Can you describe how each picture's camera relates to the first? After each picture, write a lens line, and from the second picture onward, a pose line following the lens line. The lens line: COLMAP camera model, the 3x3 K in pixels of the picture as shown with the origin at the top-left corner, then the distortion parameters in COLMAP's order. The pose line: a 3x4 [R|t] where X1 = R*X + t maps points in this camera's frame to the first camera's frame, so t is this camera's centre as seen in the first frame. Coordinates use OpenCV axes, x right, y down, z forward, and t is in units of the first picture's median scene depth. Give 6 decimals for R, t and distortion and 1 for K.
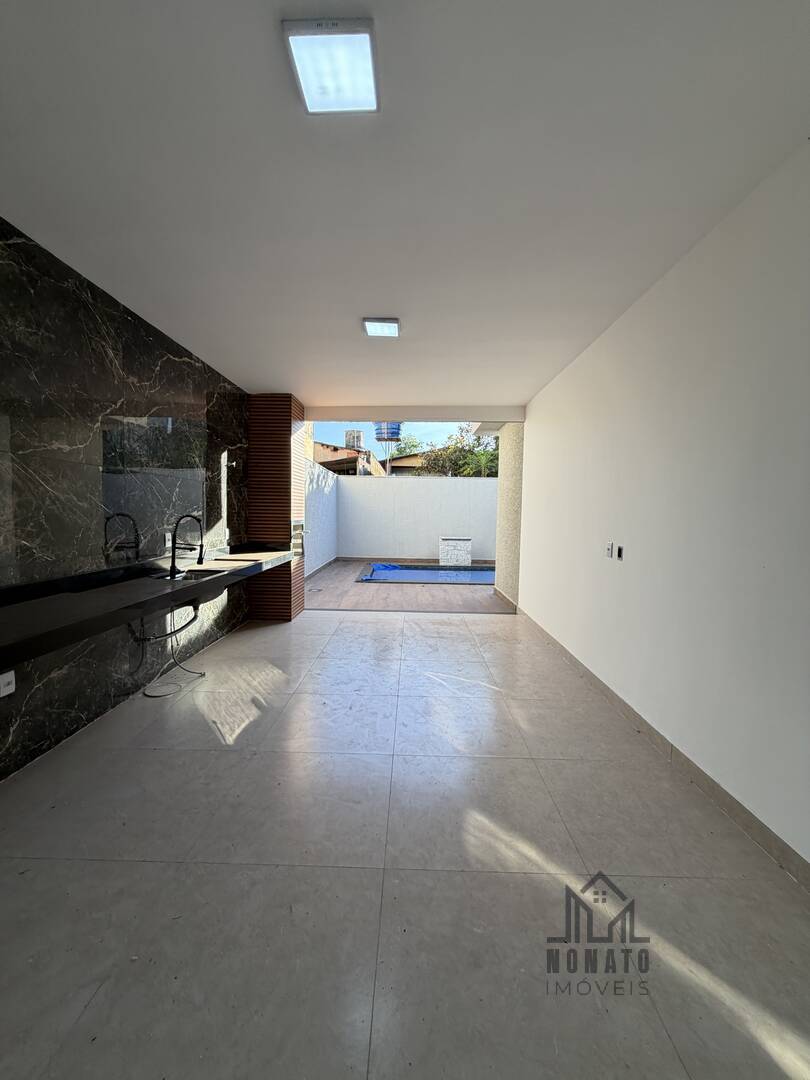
lens RADIAL K [[432.6, 0, 406.4], [0, 432.6, 536.1], [0, 0, 1]] dist [0.000269, -0.000535]
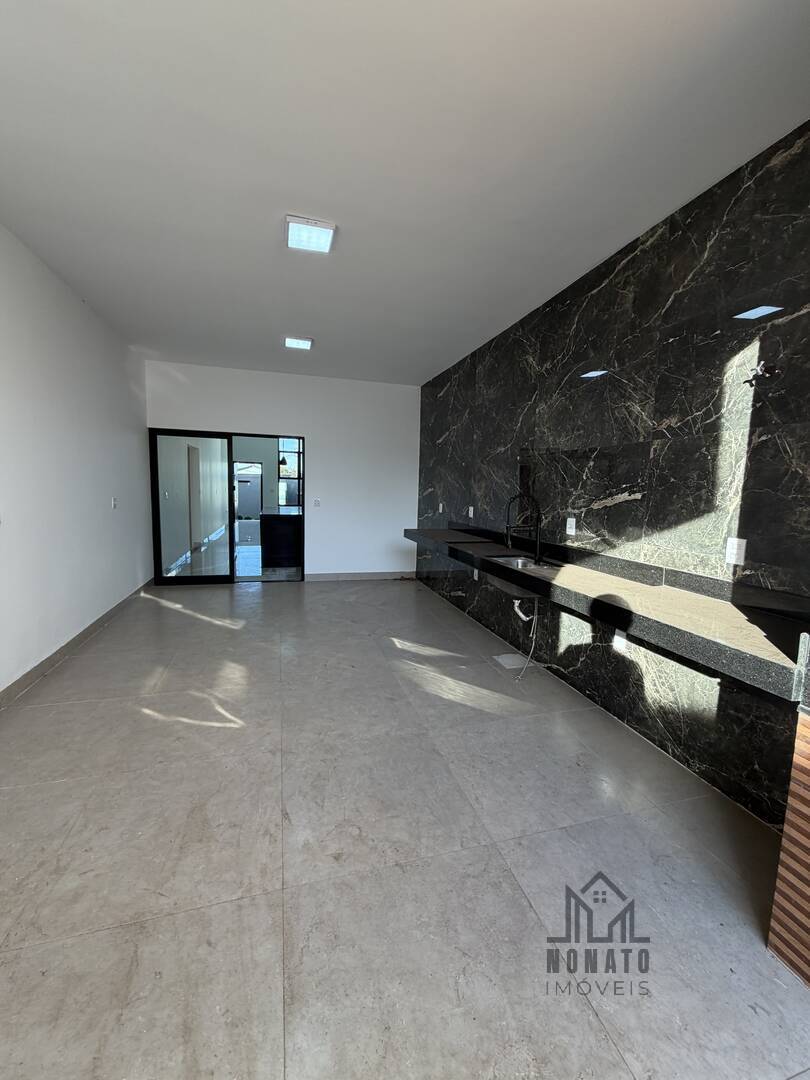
lens RADIAL K [[432.6, 0, 406.4], [0, 432.6, 536.1], [0, 0, 1]] dist [0.000269, -0.000535]
pose [[-0.954885, -0.010051, -0.296807, 0.001522], [-0.059016, 0.985916, 0.156481, -0.086595], [0.291054, 0.166938, -0.942029, 1.736729]]
